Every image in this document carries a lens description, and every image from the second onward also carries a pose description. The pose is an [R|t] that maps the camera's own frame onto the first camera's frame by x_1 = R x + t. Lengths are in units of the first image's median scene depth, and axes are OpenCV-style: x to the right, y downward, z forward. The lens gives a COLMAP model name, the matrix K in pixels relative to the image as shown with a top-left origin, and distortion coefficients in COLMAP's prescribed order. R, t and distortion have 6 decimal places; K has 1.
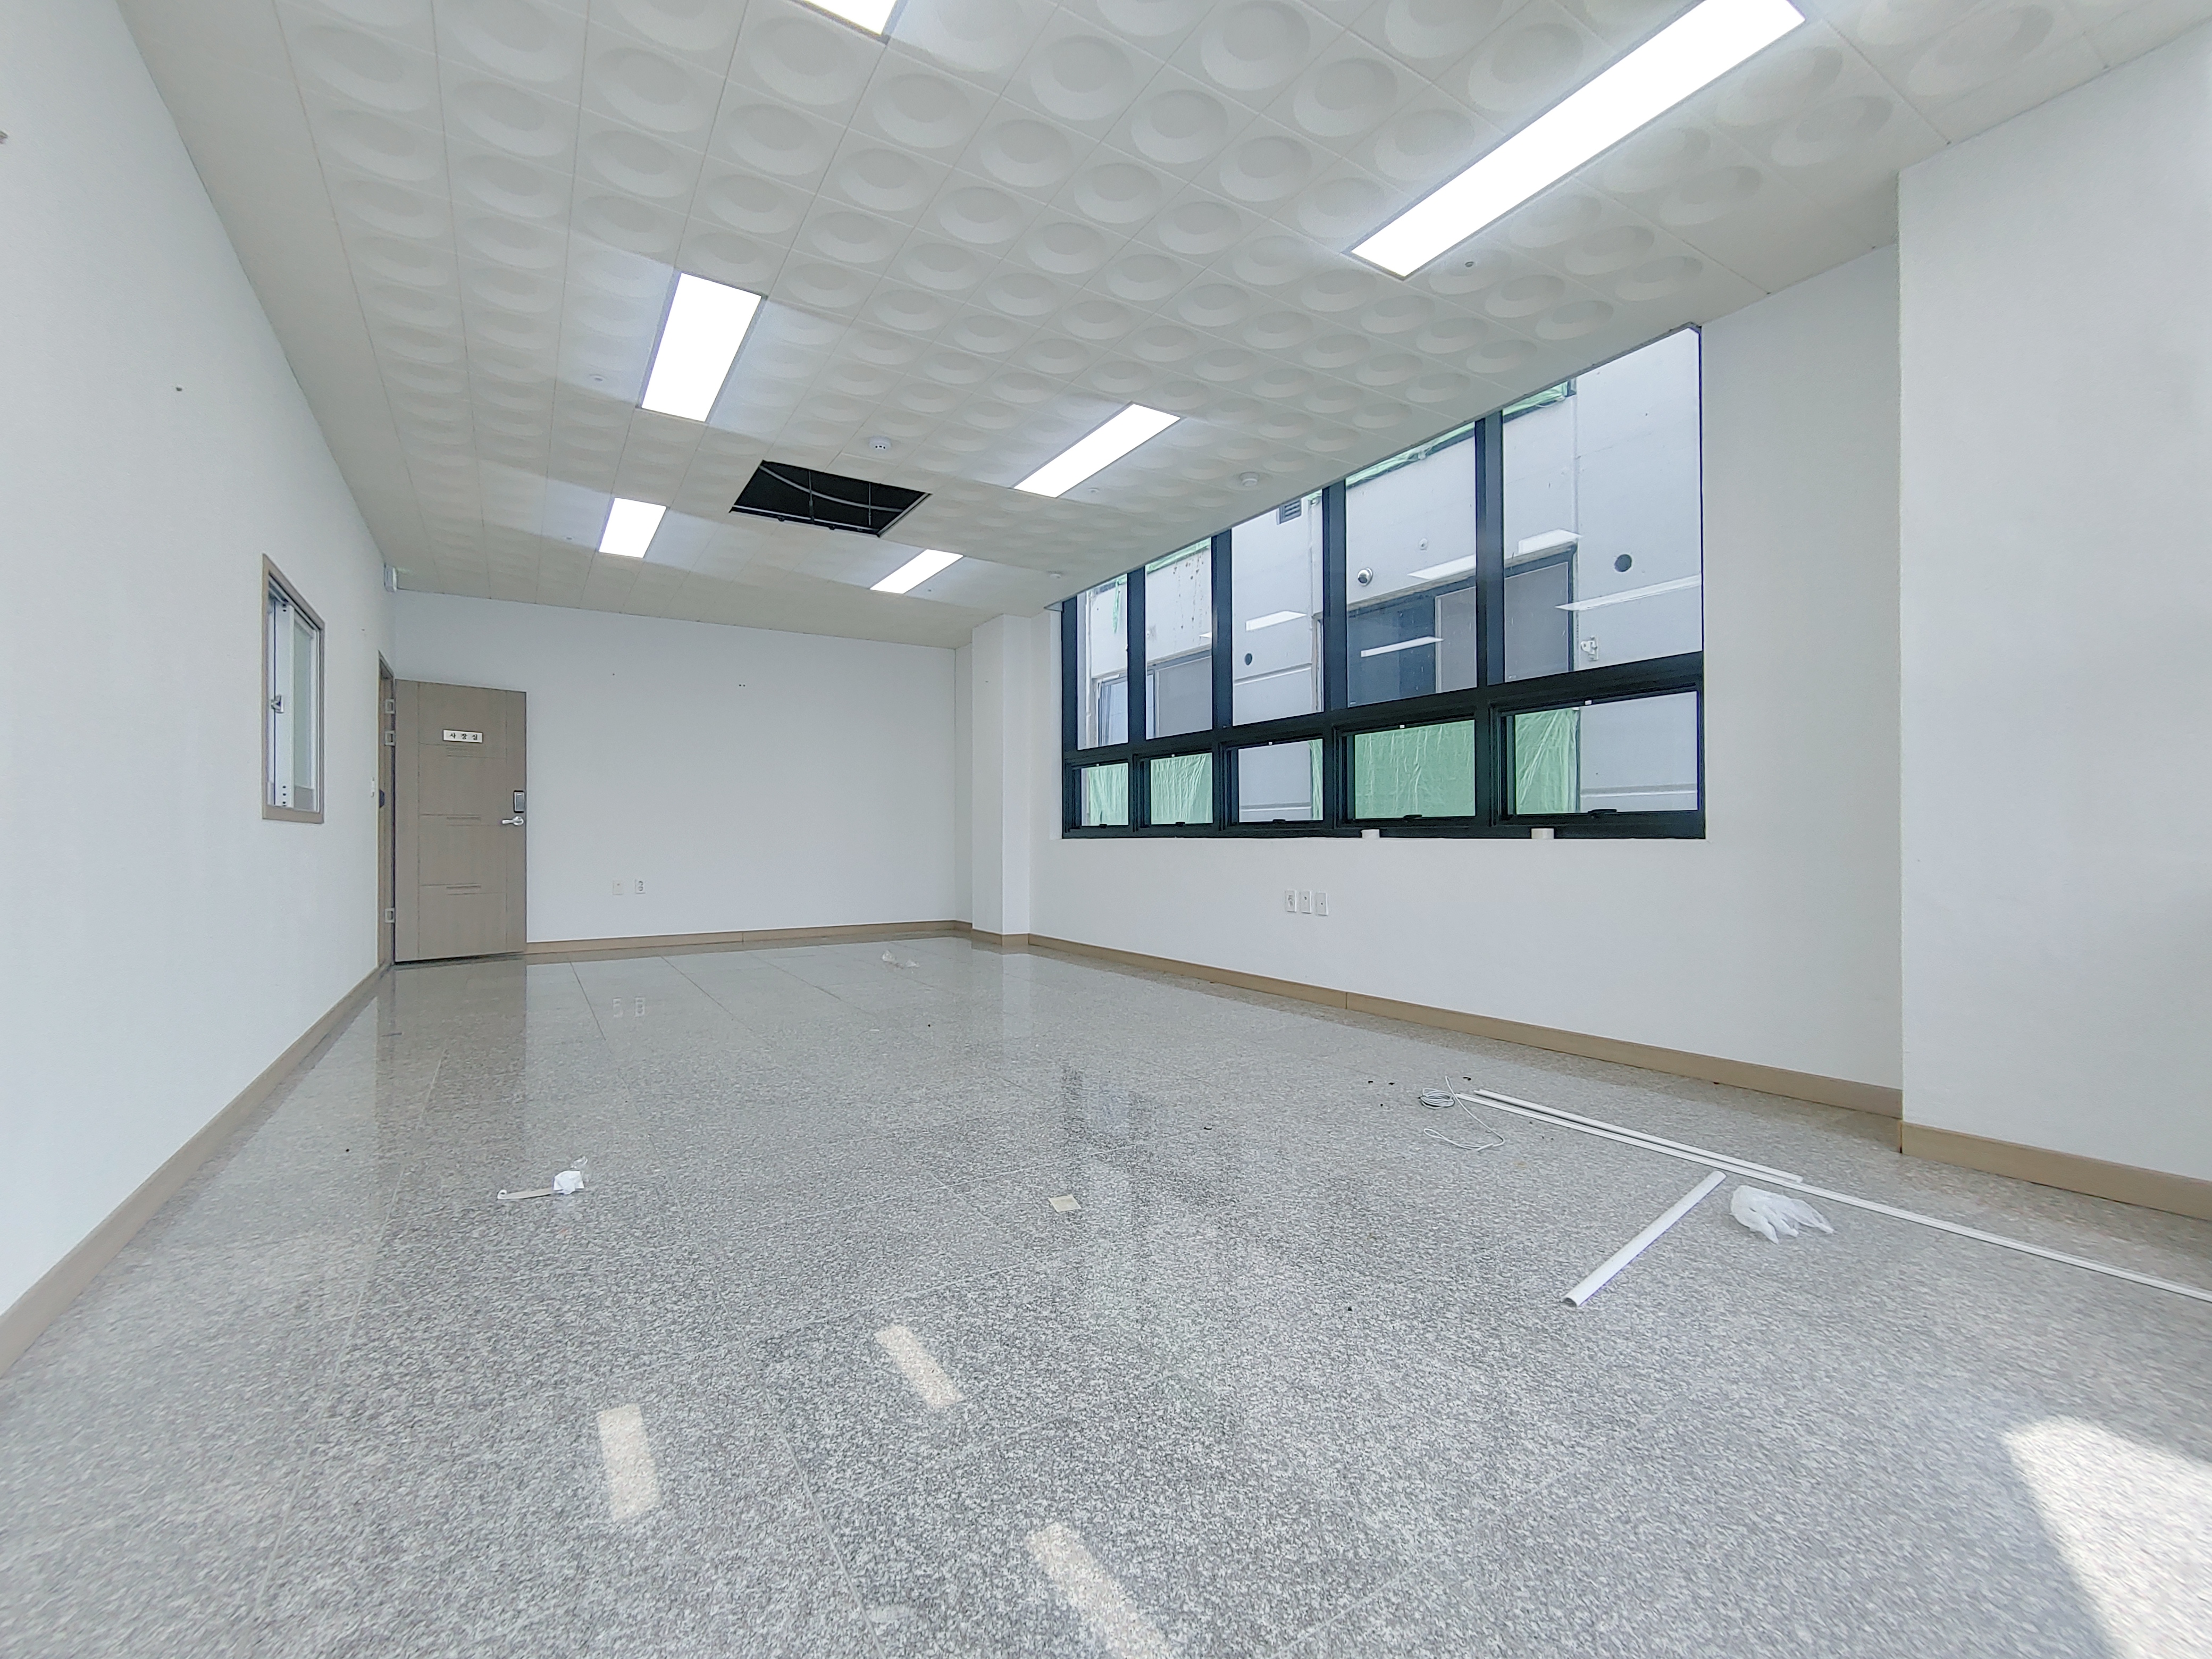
lens RADIAL K [[940.7, 0, 1104.4], [0, 940.7, 826.6], [0, 0, 1]] dist [0.000433, -0.000351]
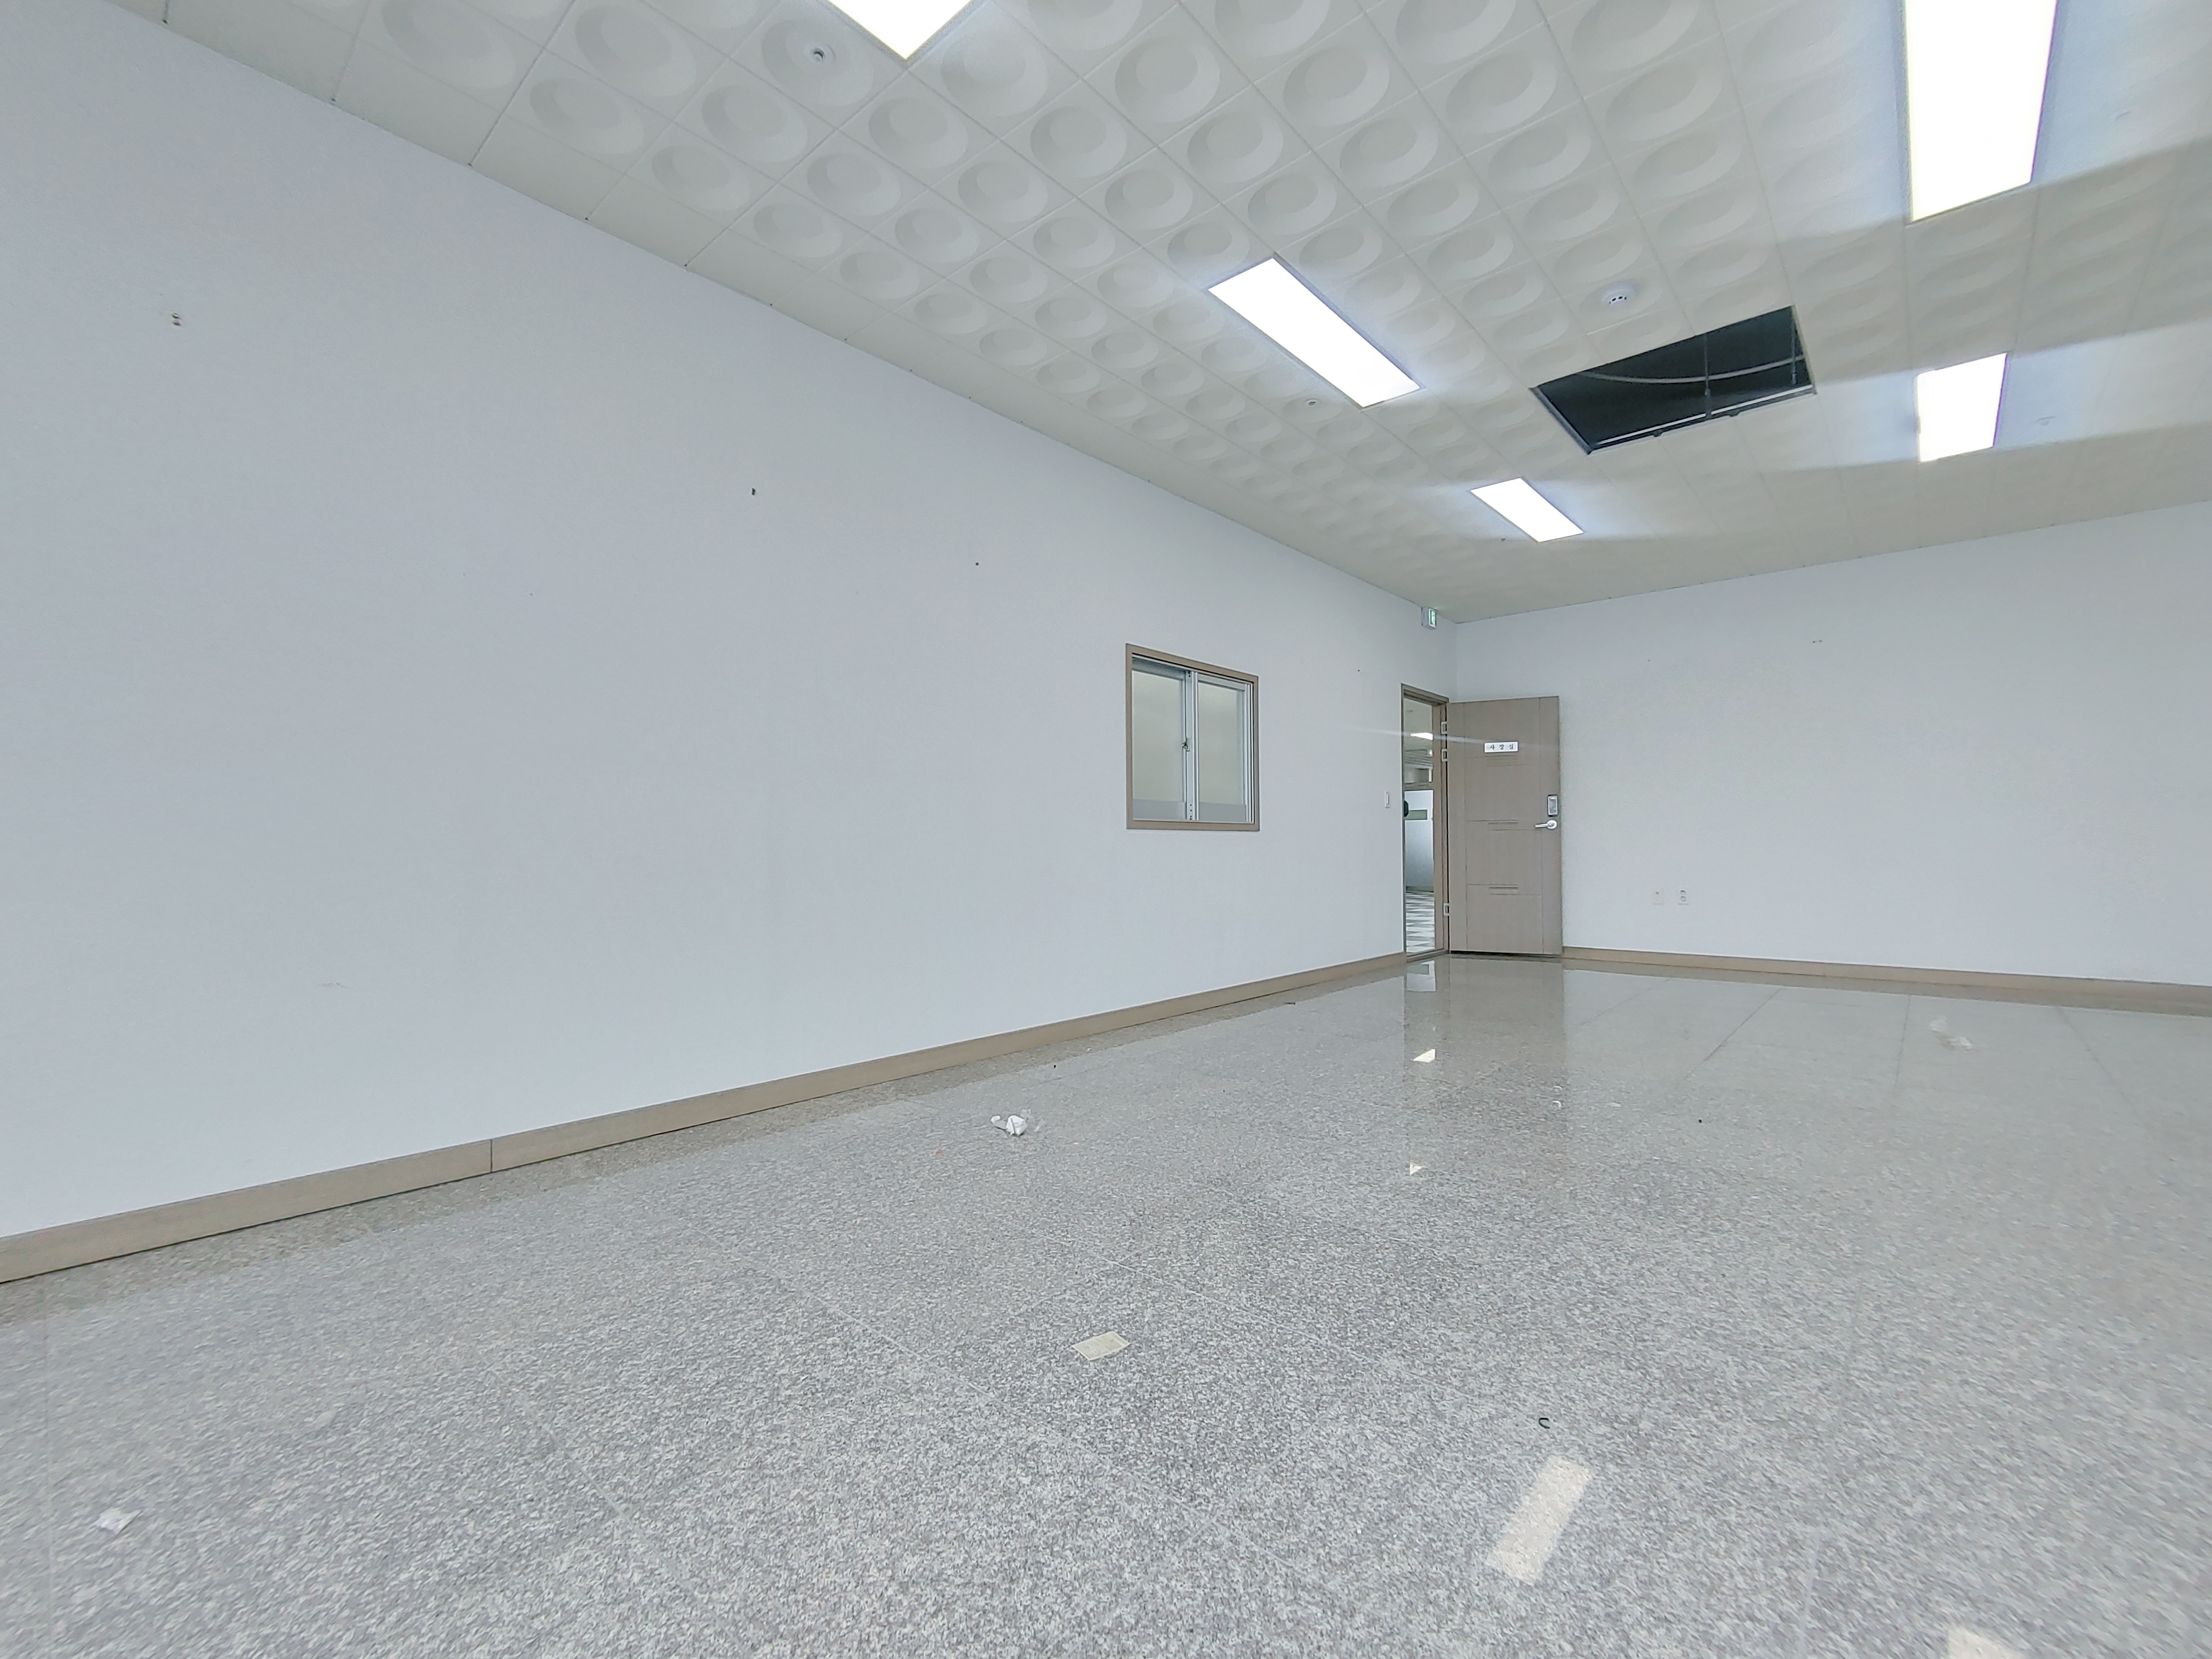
lens RADIAL K [[940.7, 0, 1116.6], [0, 940.7, 834.0], [0, 0, 1]] dist [0.000433, -0.000351]
pose [[0.284109, -0.011192, -0.958727, 0.288988], [0.015300, 0.999857, -0.007138, 0.005614], [0.958670, -0.012641, 0.284240, 0.355501]]
